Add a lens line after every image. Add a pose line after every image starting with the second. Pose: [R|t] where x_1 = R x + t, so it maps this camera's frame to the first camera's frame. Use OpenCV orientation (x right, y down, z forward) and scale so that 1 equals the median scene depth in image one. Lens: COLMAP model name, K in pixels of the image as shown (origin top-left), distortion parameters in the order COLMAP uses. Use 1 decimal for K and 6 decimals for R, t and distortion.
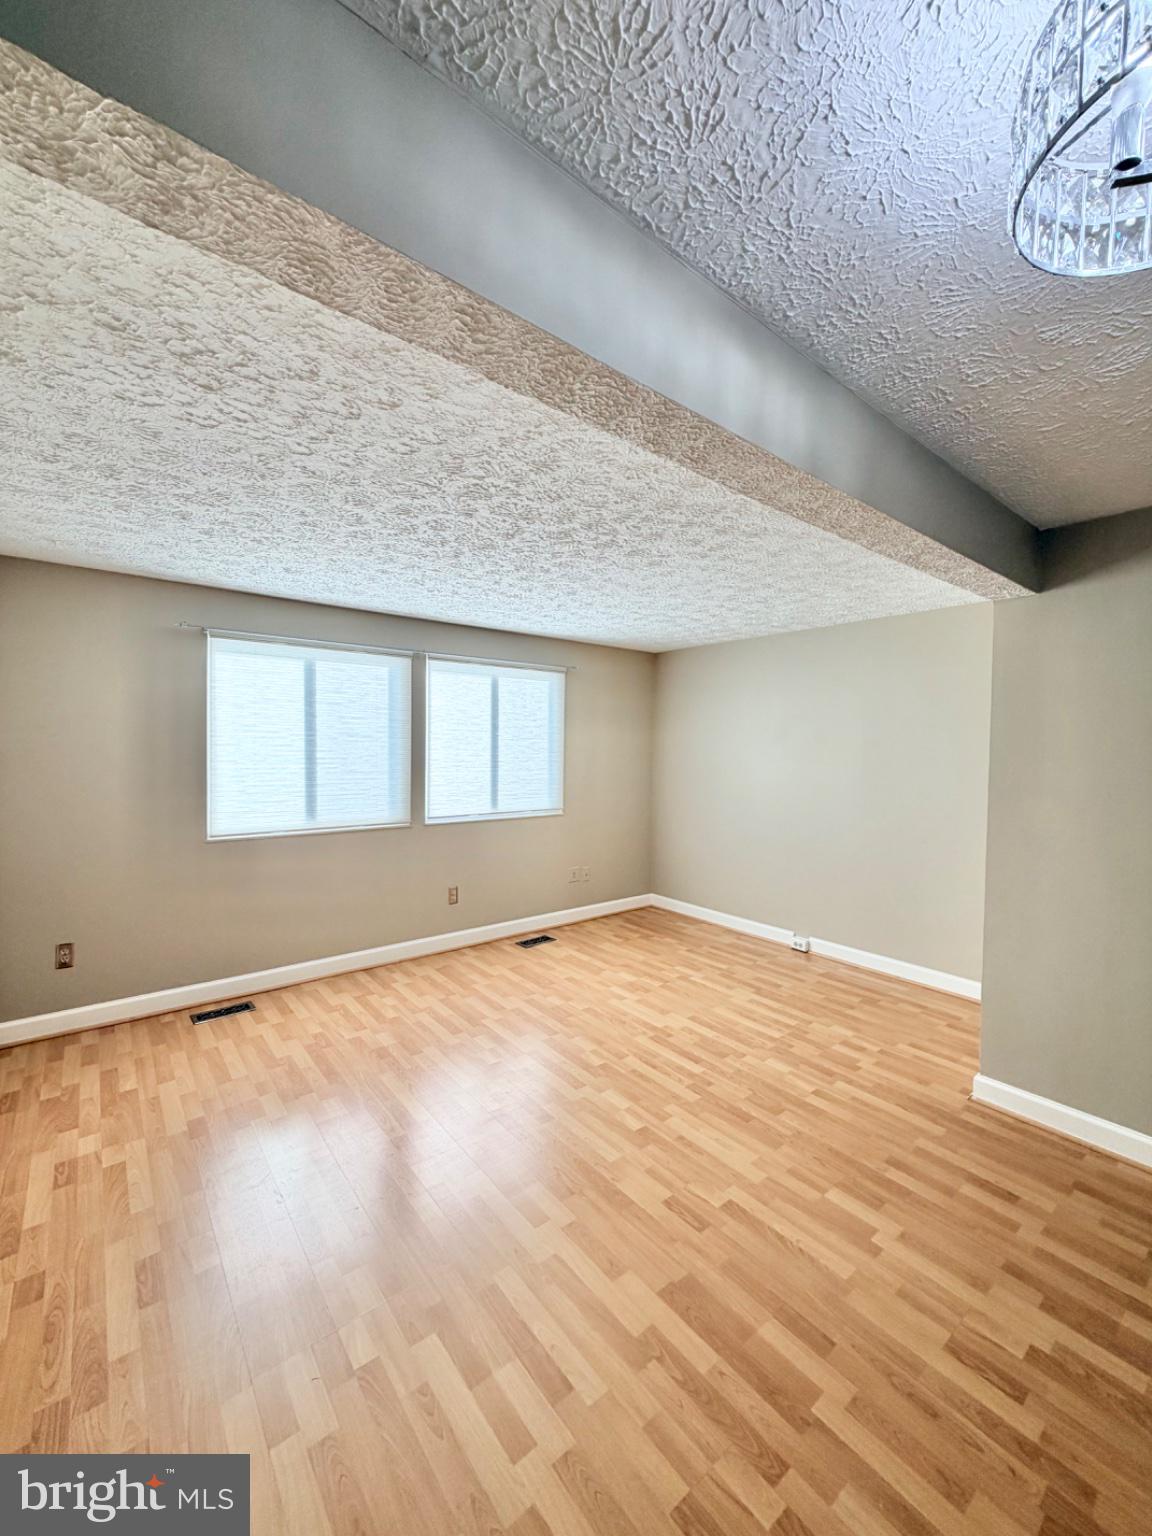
lens RADIAL K [[608.6, 0, 576.0], [0, 608.6, 768.0], [0, 0, 1]] dist [-0.000270, 0.000372]
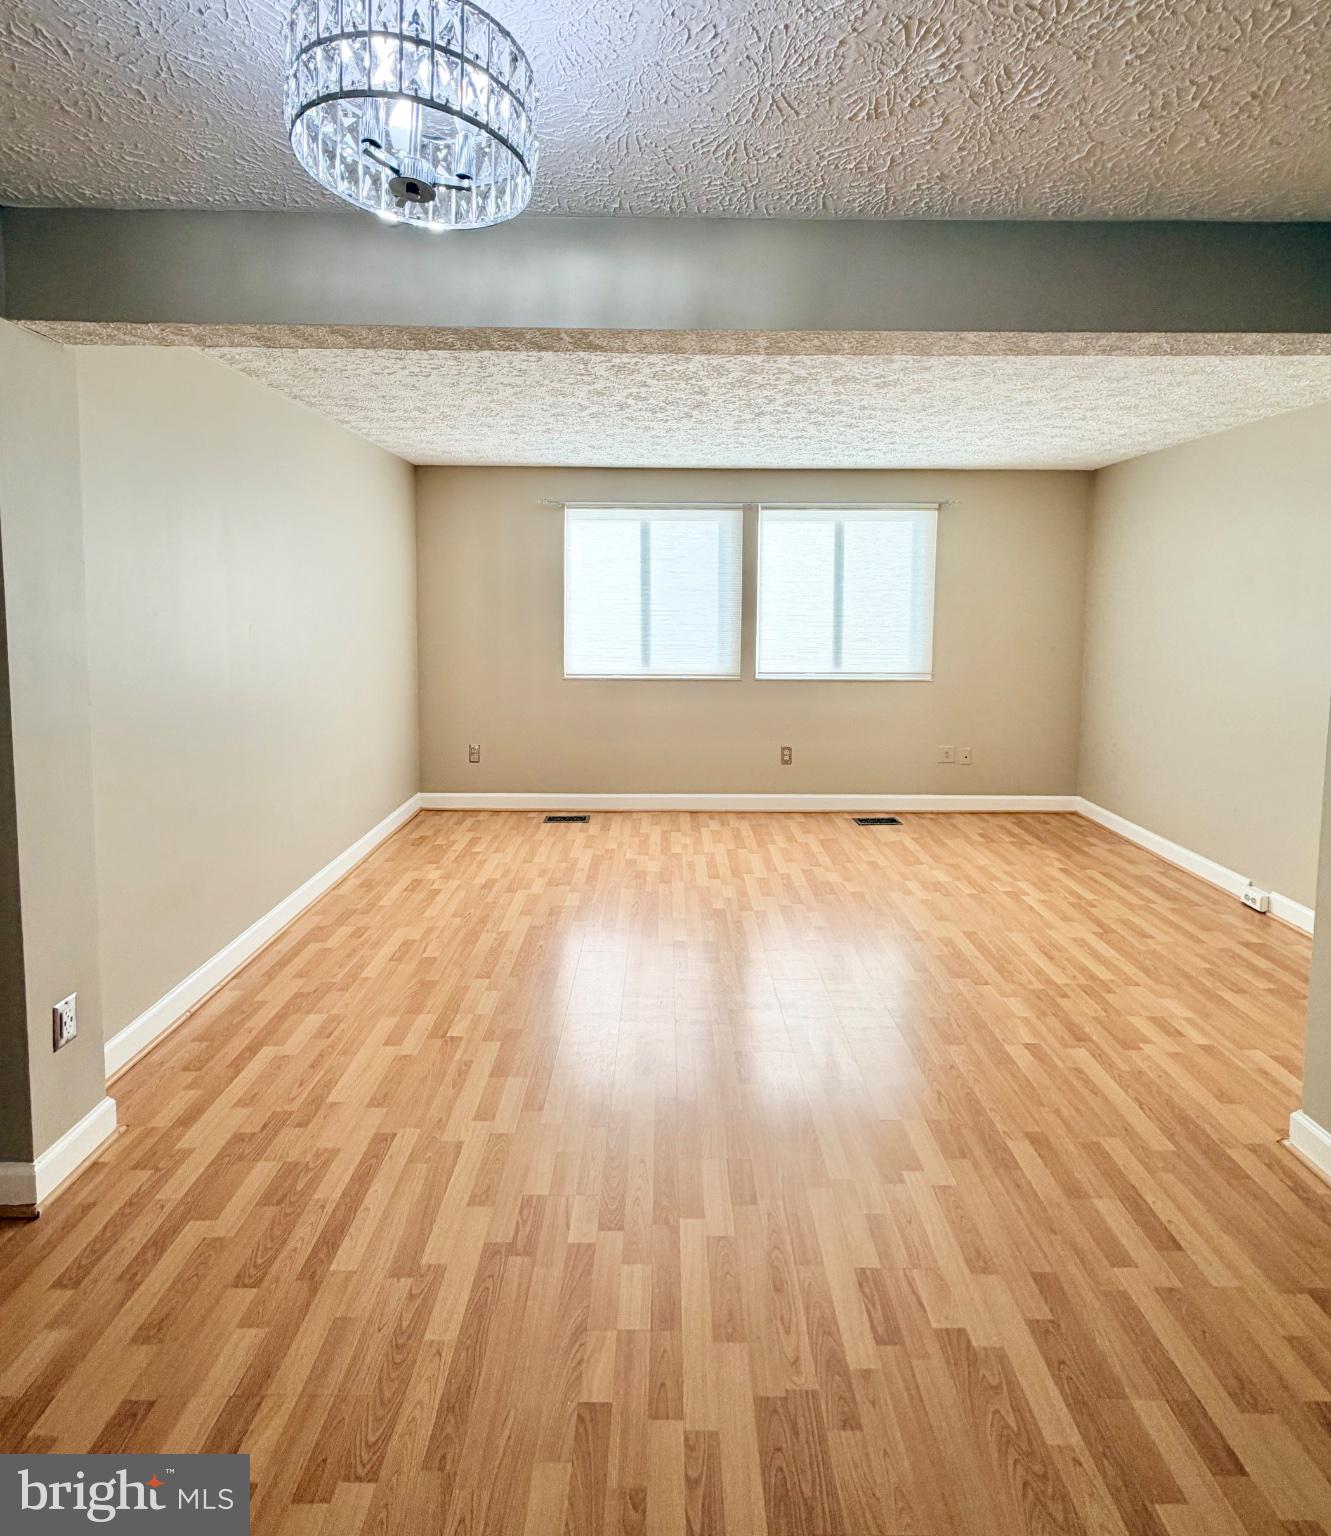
lens RADIAL K [[718.7, 0, 666.9], [0, 718.7, 641.0], [0, 0, 1]] dist [-0.000024, -0.000465]
pose [[0.784193, 0.032217, -0.619681, 0.429989], [-0.018799, 0.999426, 0.028169, 0.001886], [0.620233, -0.010441, 0.784348, 0.002853]]
